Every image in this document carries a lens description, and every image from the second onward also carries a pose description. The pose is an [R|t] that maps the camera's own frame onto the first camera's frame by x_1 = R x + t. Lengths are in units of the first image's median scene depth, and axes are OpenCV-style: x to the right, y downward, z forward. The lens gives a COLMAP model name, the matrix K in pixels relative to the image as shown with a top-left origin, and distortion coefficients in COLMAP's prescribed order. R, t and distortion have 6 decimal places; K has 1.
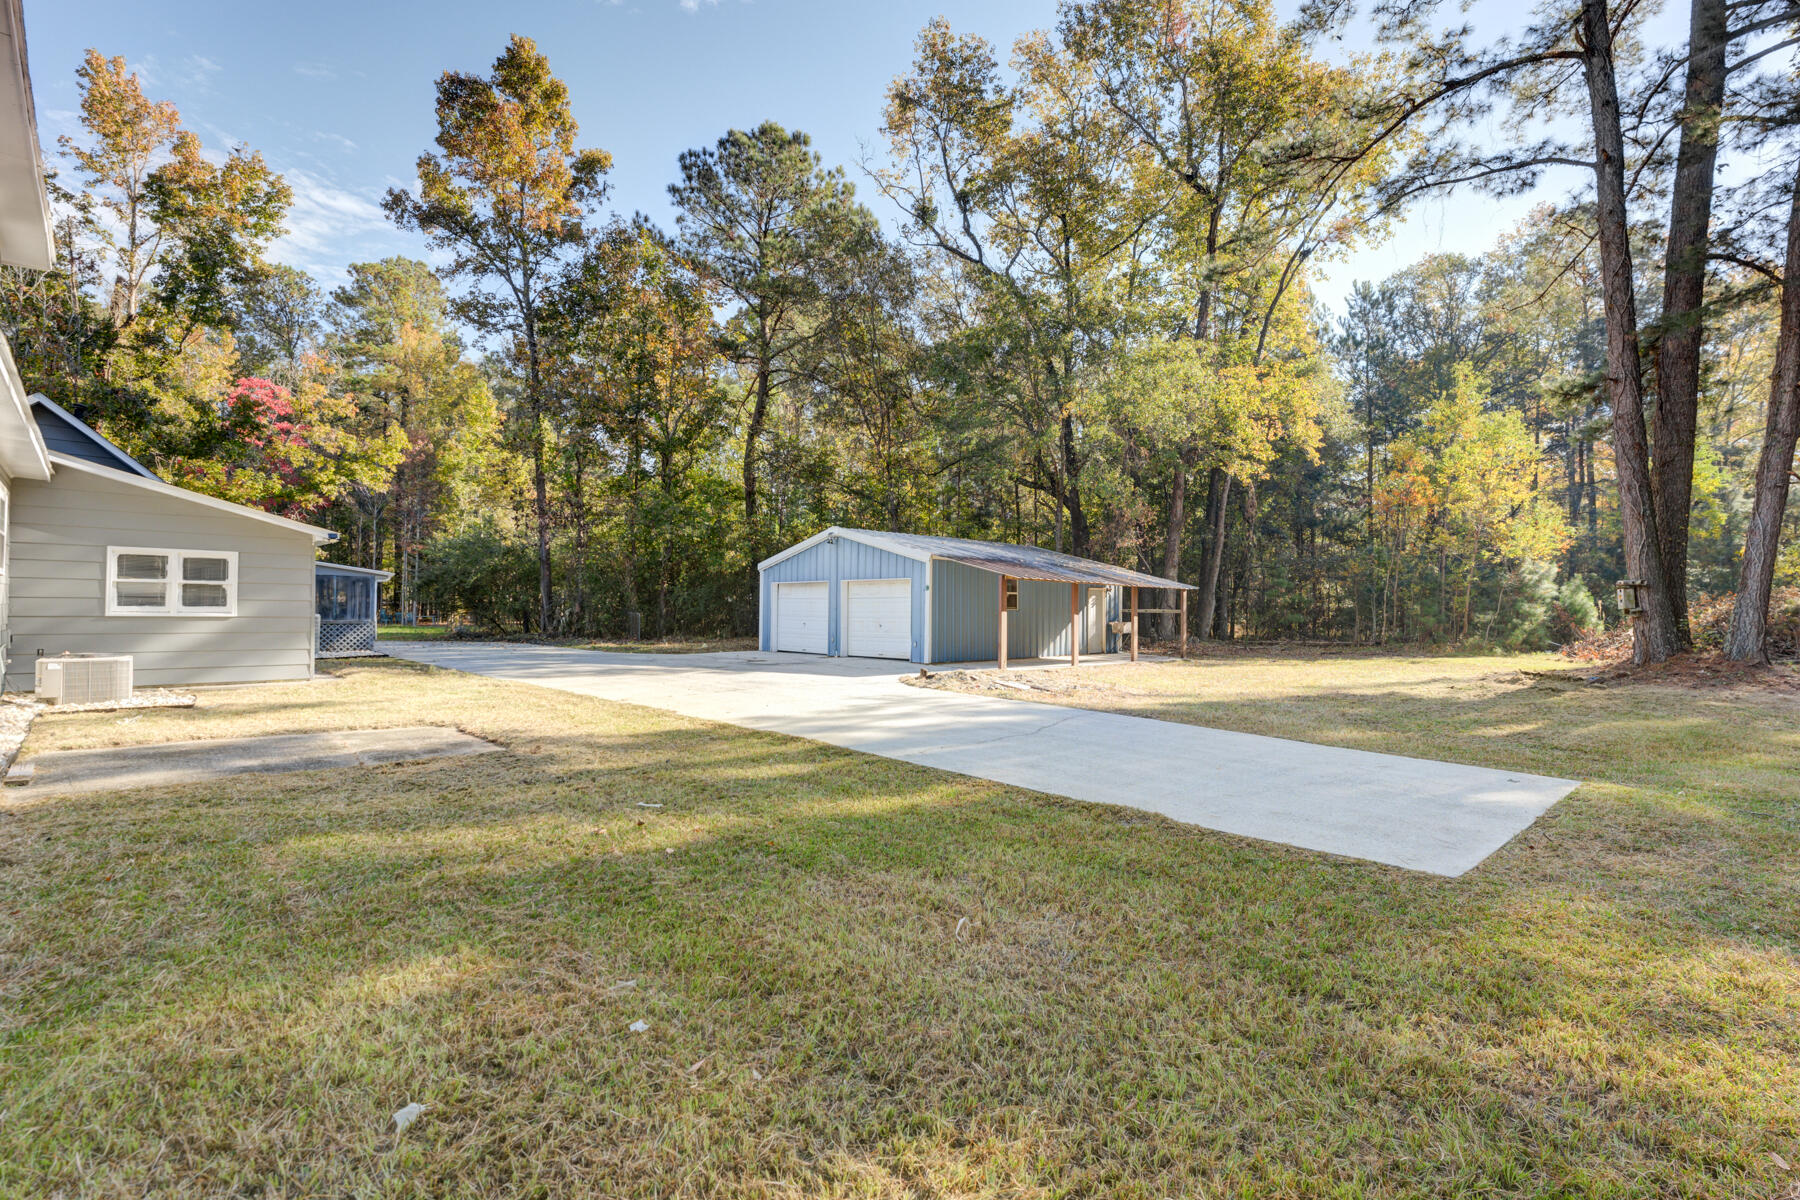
lens RADIAL K [[826.1, 0, 893.5], [0, 826.1, 599.6], [0, 0, 1]] dist [0.004171, -0.000388]
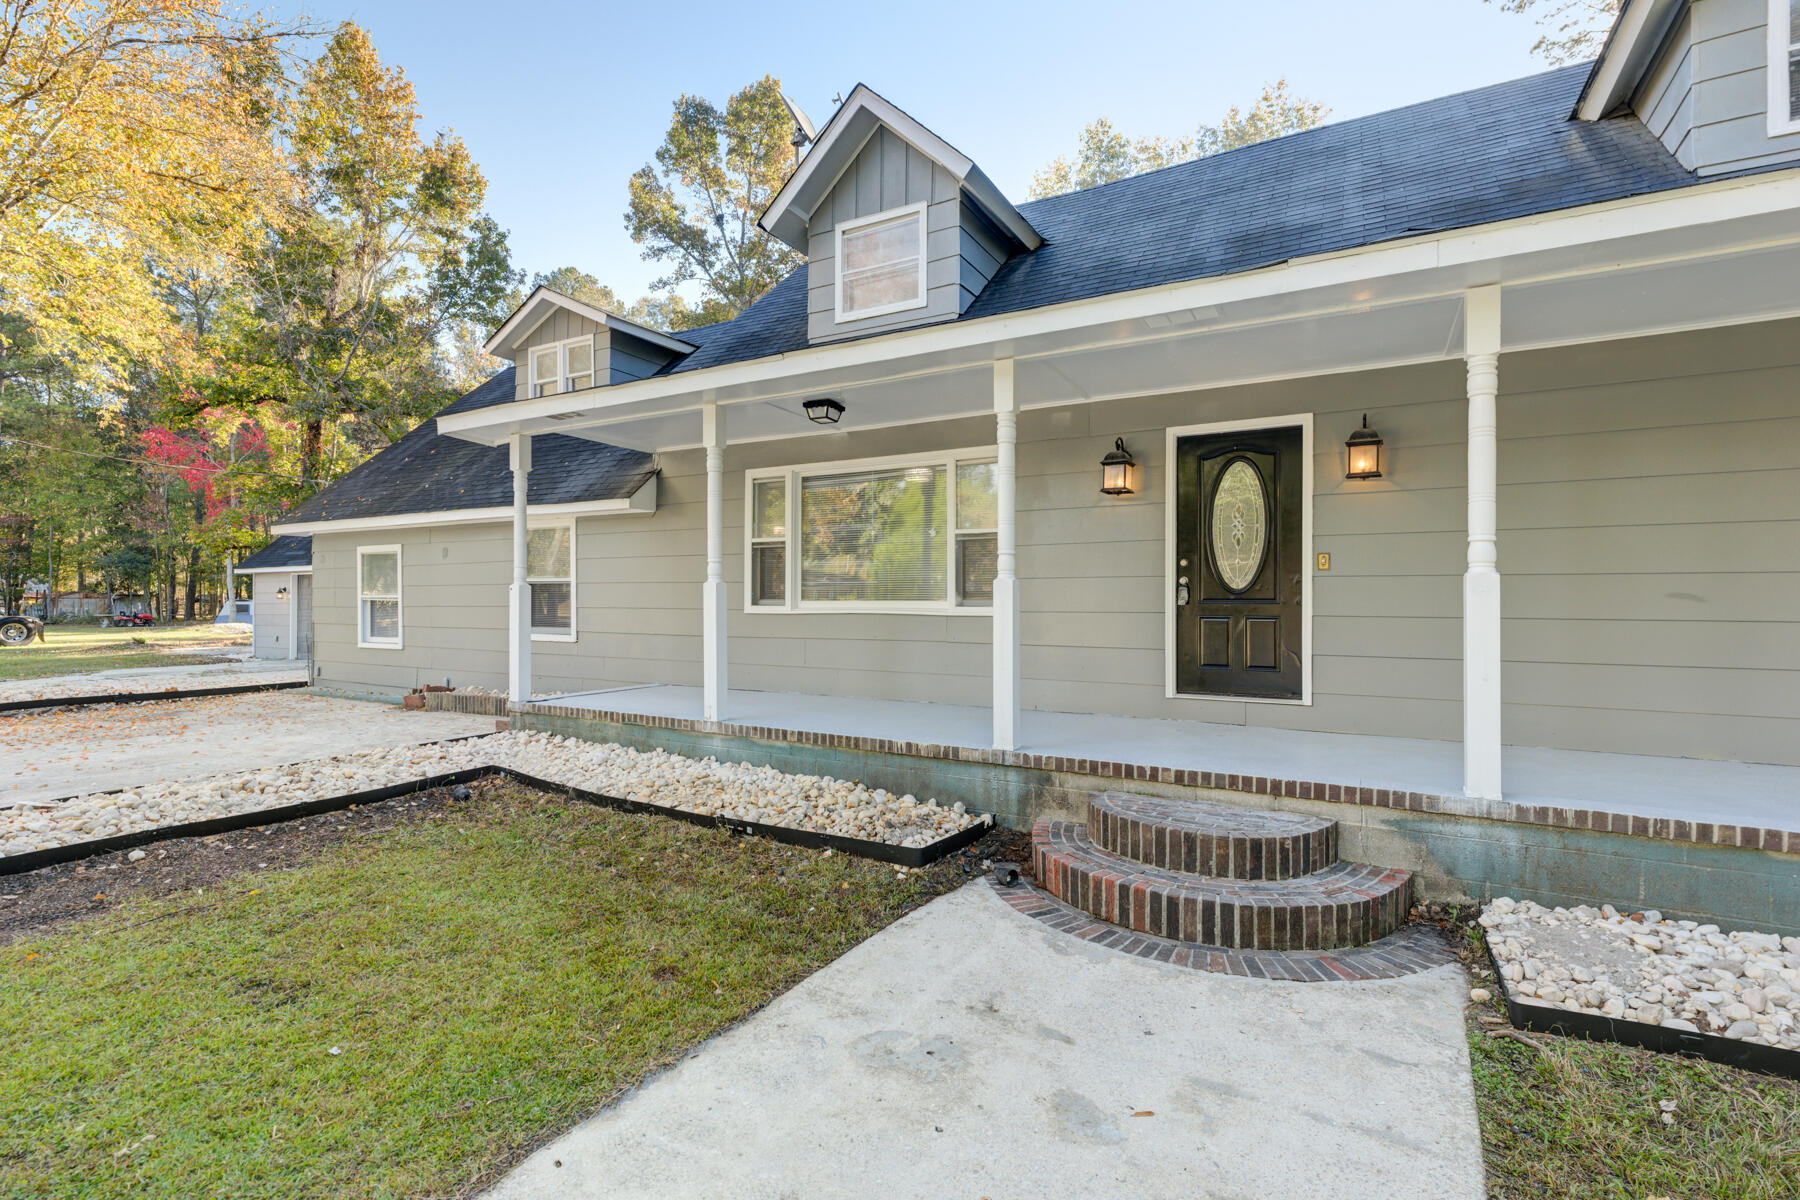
lens RADIAL K [[826.1, 0, 893.5], [0, 826.1, 599.6], [0, 0, 1]] dist [0.004171, -0.000388]
pose [[0.958029, -0.006455, 0.286598, -0.639766], [0.002559, 0.999899, 0.013966, -0.012347], [-0.286660, -0.012646, 0.957949, -0.096127]]
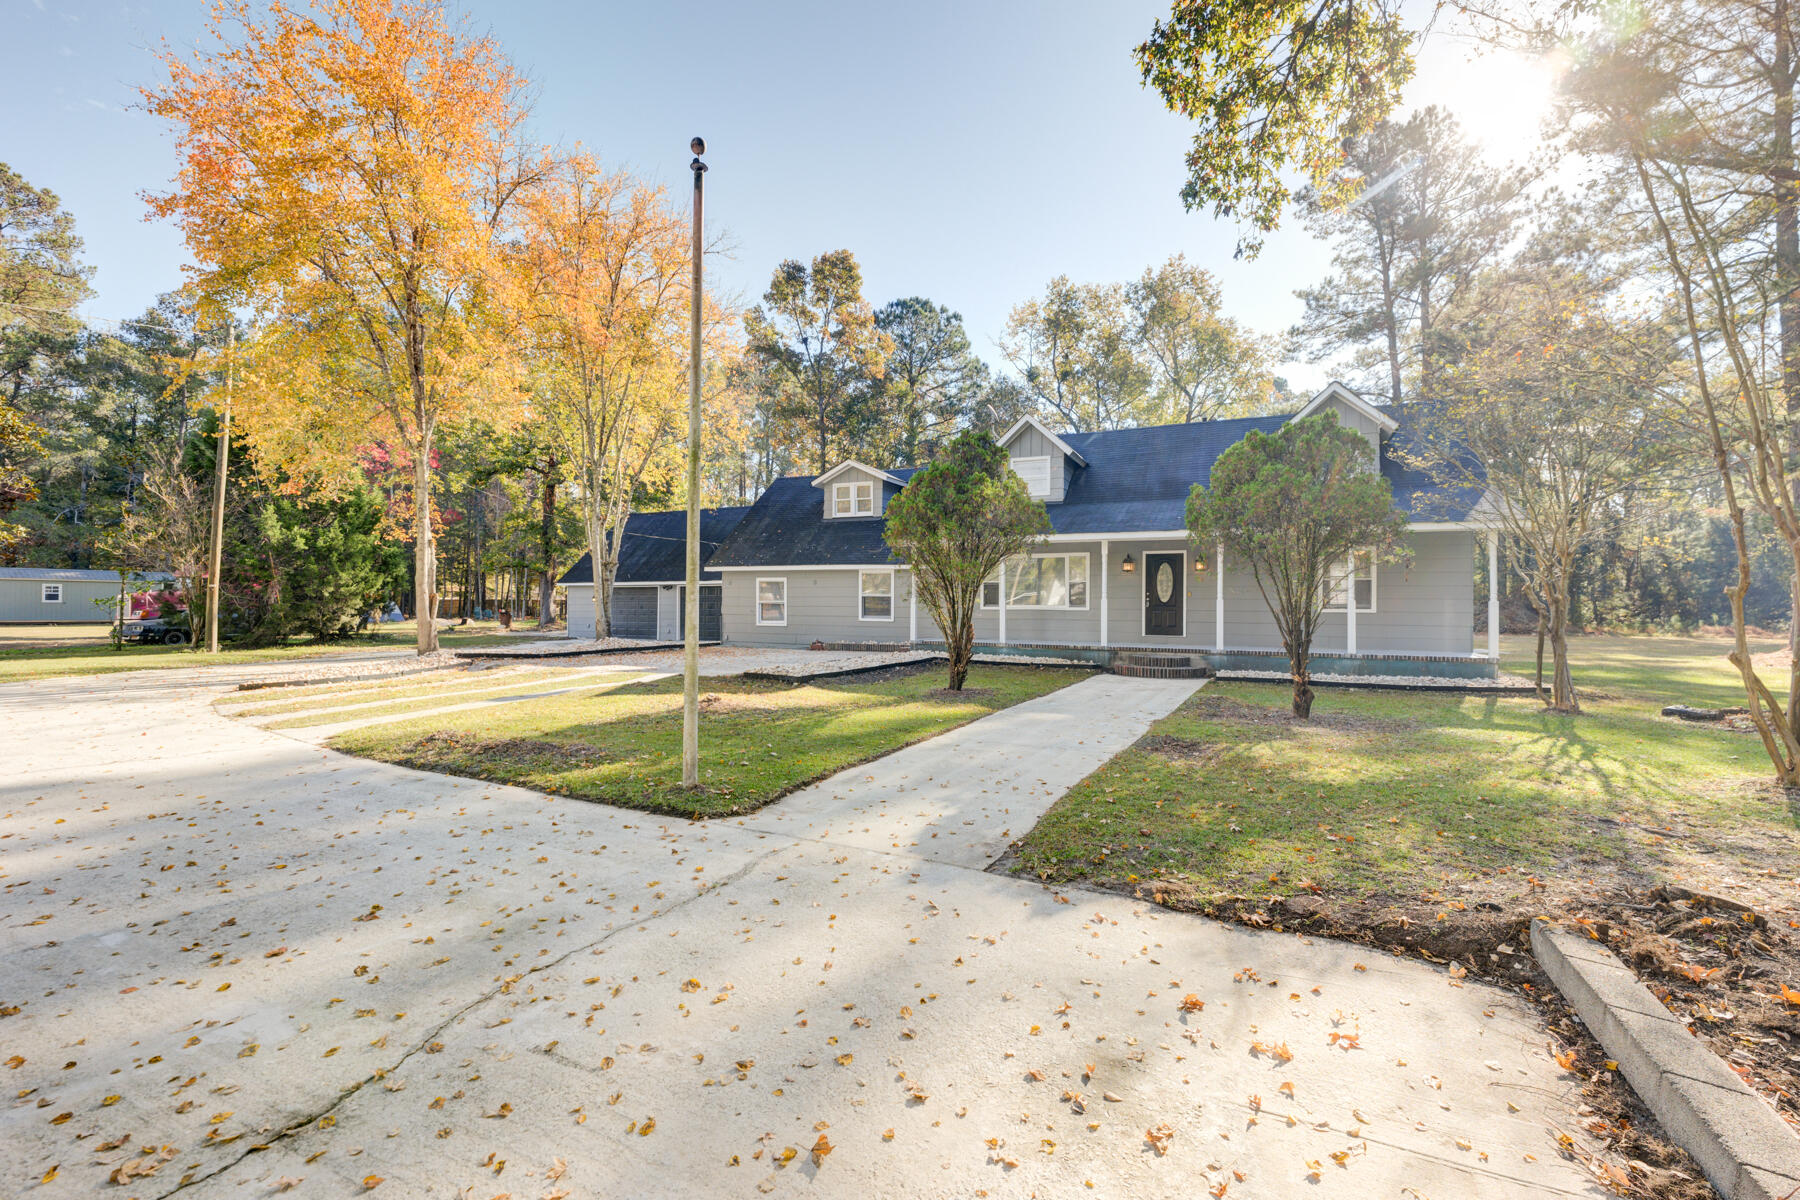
lens RADIAL K [[765.5, 0, 890.7], [0, 765.5, 602.9], [0, 0, 1]] dist [0.001688, 0.000453]
pose [[0.932963, -0.000305, 0.359972, -0.946809], [-0.004734, 0.999903, 0.013117, -0.018908], [-0.359941, -0.013942, 0.932871, -0.442536]]
